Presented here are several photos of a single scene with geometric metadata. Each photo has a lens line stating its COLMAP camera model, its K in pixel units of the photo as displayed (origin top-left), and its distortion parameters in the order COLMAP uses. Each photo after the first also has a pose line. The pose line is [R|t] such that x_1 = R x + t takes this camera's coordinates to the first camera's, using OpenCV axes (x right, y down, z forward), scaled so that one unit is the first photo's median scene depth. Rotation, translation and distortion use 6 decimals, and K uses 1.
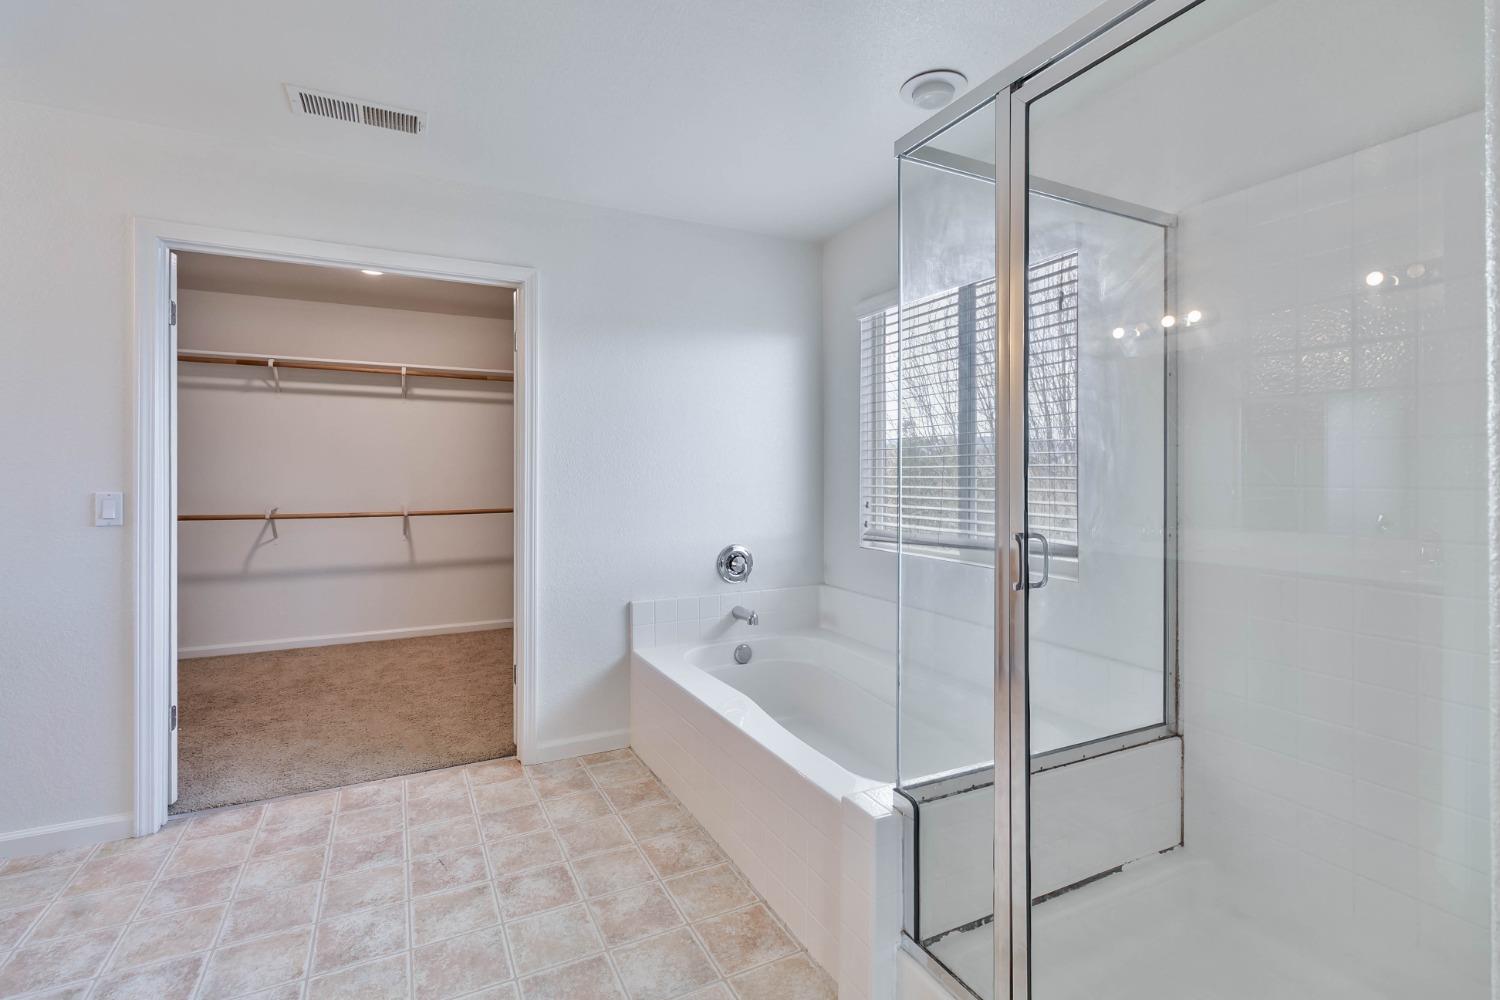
lens RADIAL K [[690.7, 0, 741.8], [0, 690.7, 481.1], [0, 0, 1]] dist [0.000951, -0.000119]
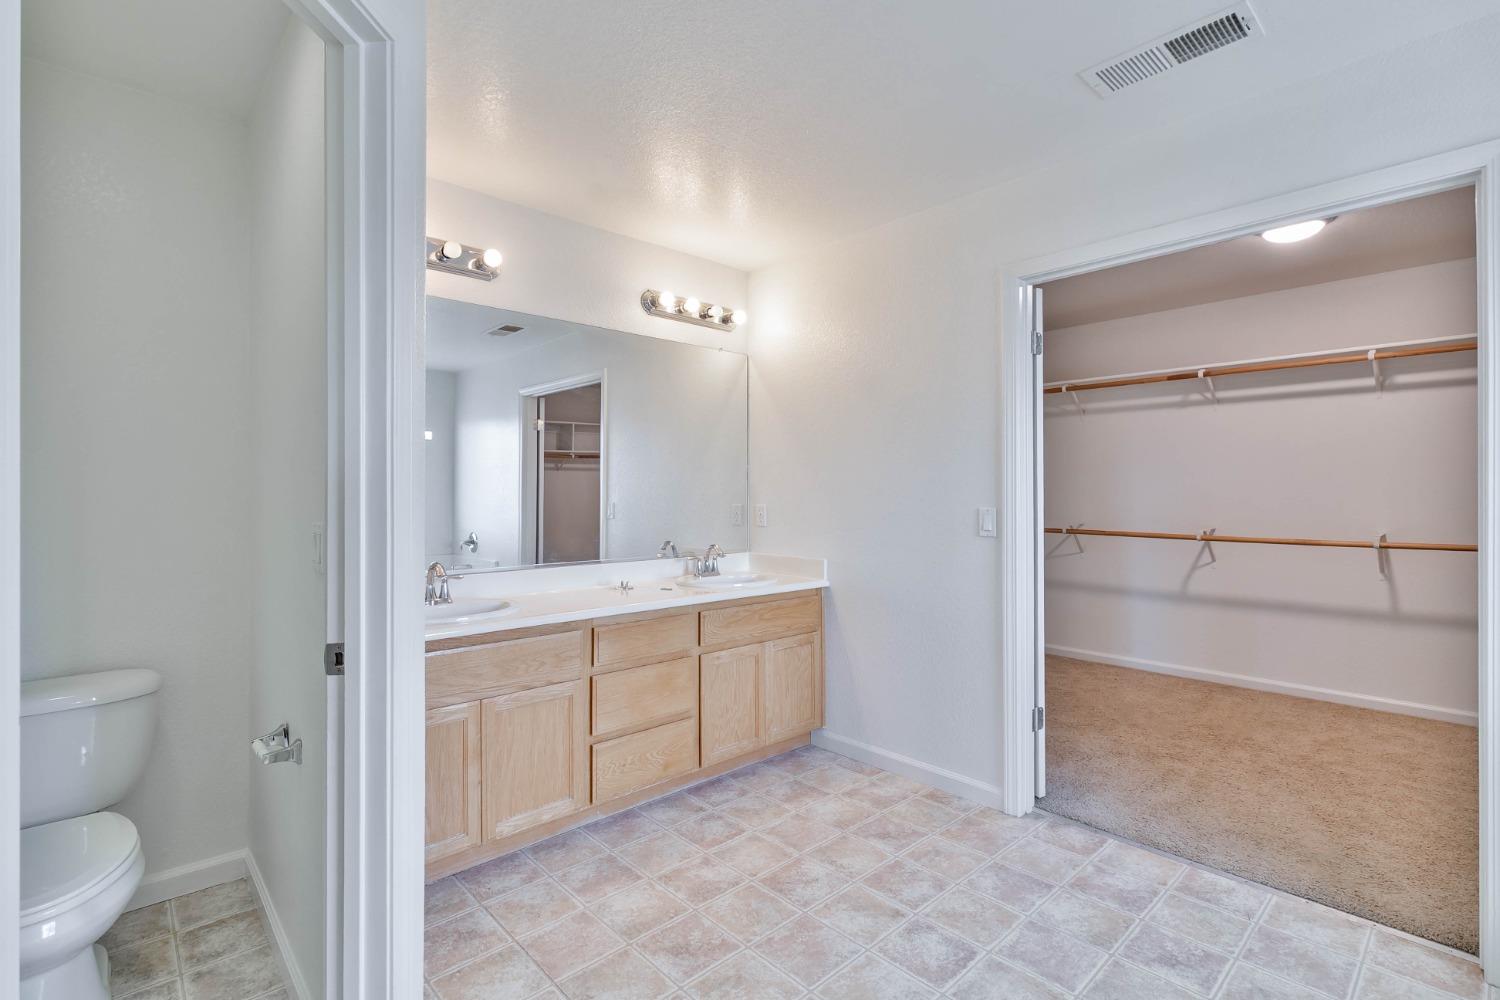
lens RADIAL K [[696.6, 0, 747.0], [0, 696.6, 494.8], [0, 0, 1]] dist [0.000727, -0.000425]
pose [[0.275233, -0.000105, -0.961378, 0.099213], [-0.007035, 0.999973, -0.002124, -0.000746], [0.961352, 0.007347, 0.275224, 0.262190]]
